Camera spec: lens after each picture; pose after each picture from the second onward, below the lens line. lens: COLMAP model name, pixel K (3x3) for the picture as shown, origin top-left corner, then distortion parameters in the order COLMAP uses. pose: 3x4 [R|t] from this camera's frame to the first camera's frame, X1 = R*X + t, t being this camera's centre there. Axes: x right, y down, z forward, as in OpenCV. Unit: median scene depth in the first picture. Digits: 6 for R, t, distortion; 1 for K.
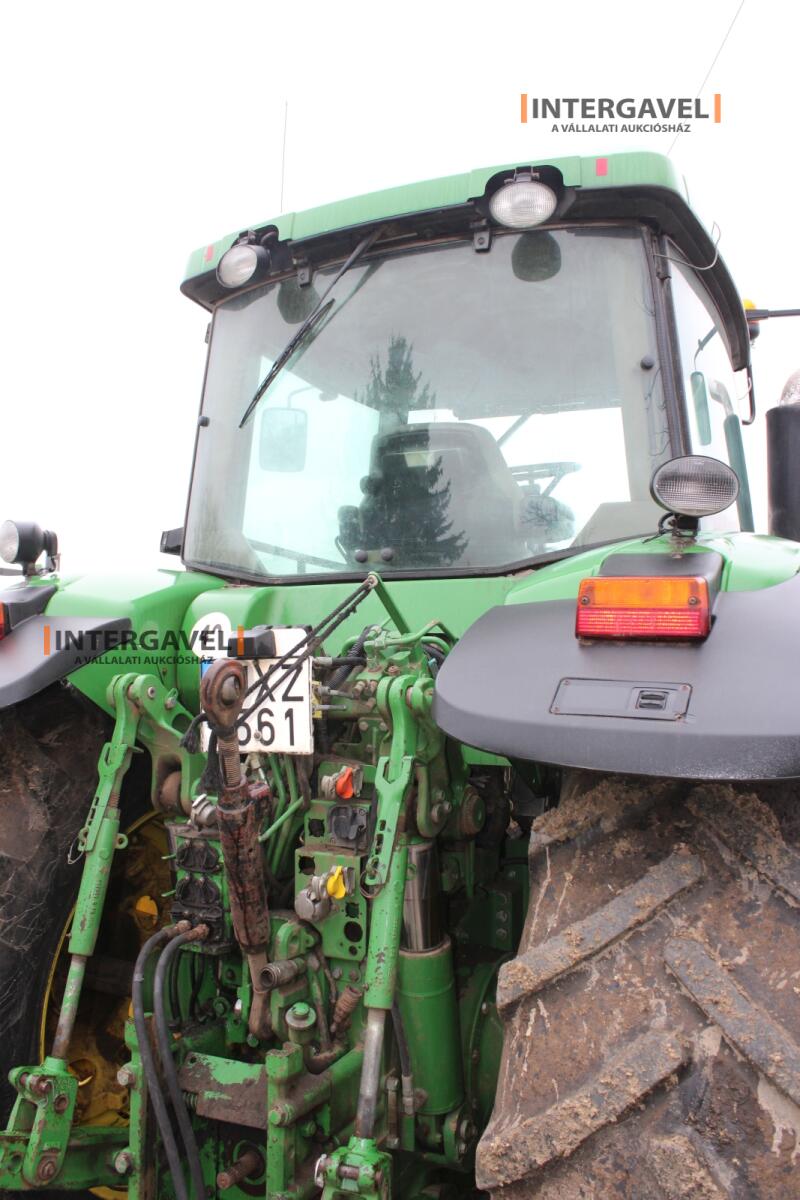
lens RADIAL K [[1000.4, 0, 400.0], [0, 1000.4, 600.0], [0, 0, 1]] dist [-0.151305, 0.121918]
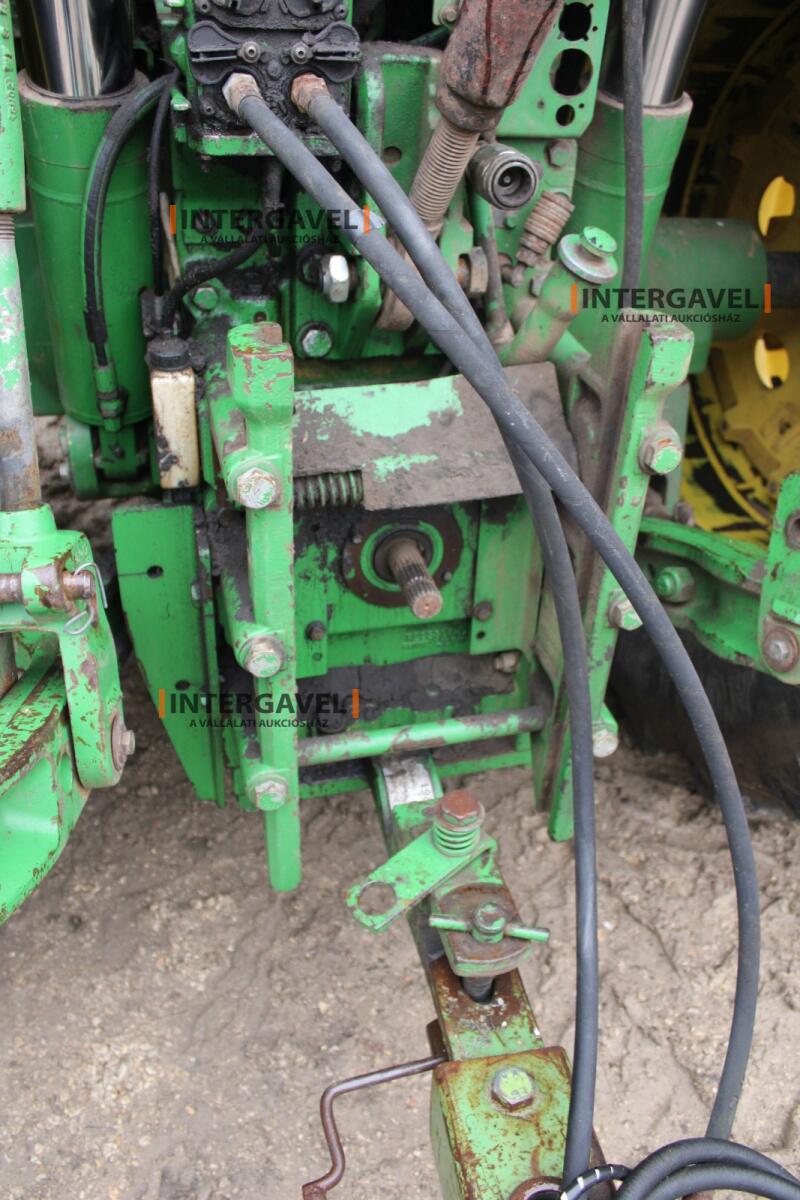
lens RADIAL K [[1000.4, 0, 400.0], [0, 1000.4, 600.0], [0, 0, 1]] dist [-0.151305, 0.121918]
pose [[0.751979, -0.357476, 0.553840, -0.457675], [-0.096856, 0.771149, 0.629245, 0.250227], [-0.652032, -0.526821, 0.545264, 0.671062]]
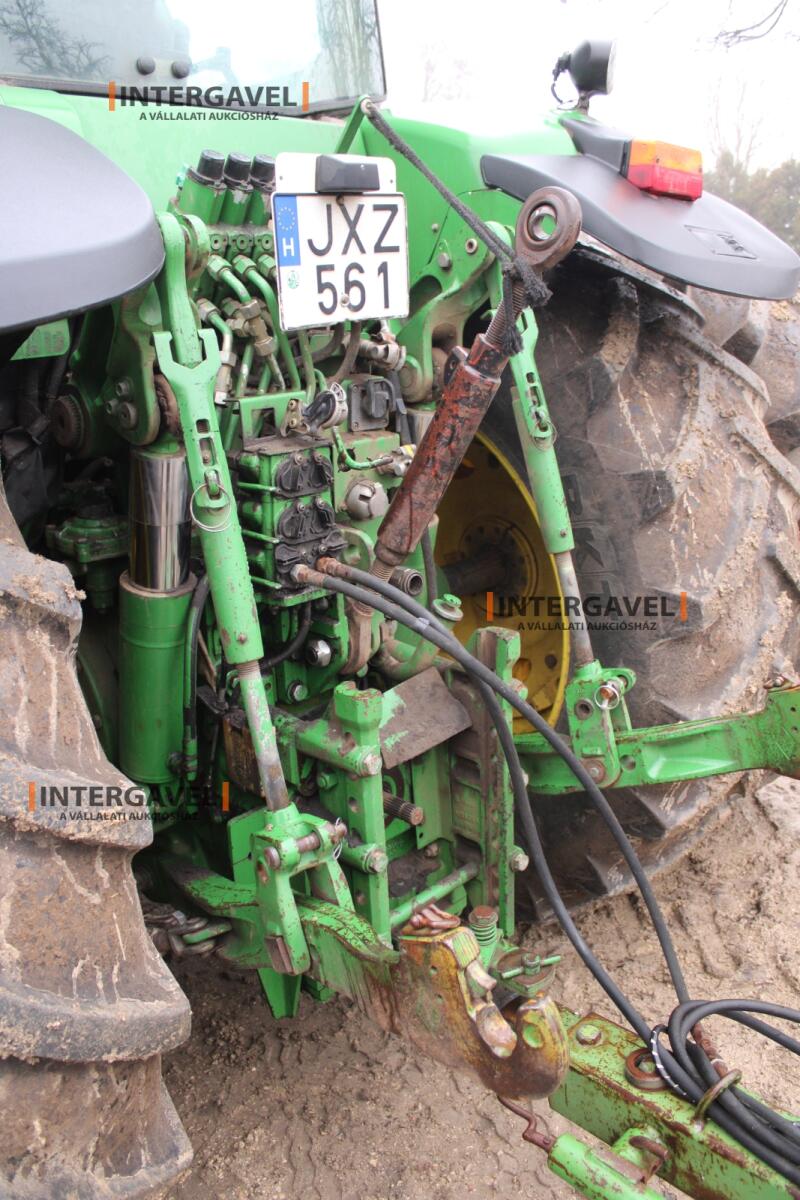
lens RADIAL K [[1000.4, 0, 400.0], [0, 1000.4, 600.0], [0, 0, 1]] dist [-0.151305, 0.121918]
pose [[0.317067, -0.306009, 0.897679, -0.896187], [-0.035288, 0.942054, 0.333600, 0.100768], [-0.947746, -0.137451, 0.287896, 0.724950]]
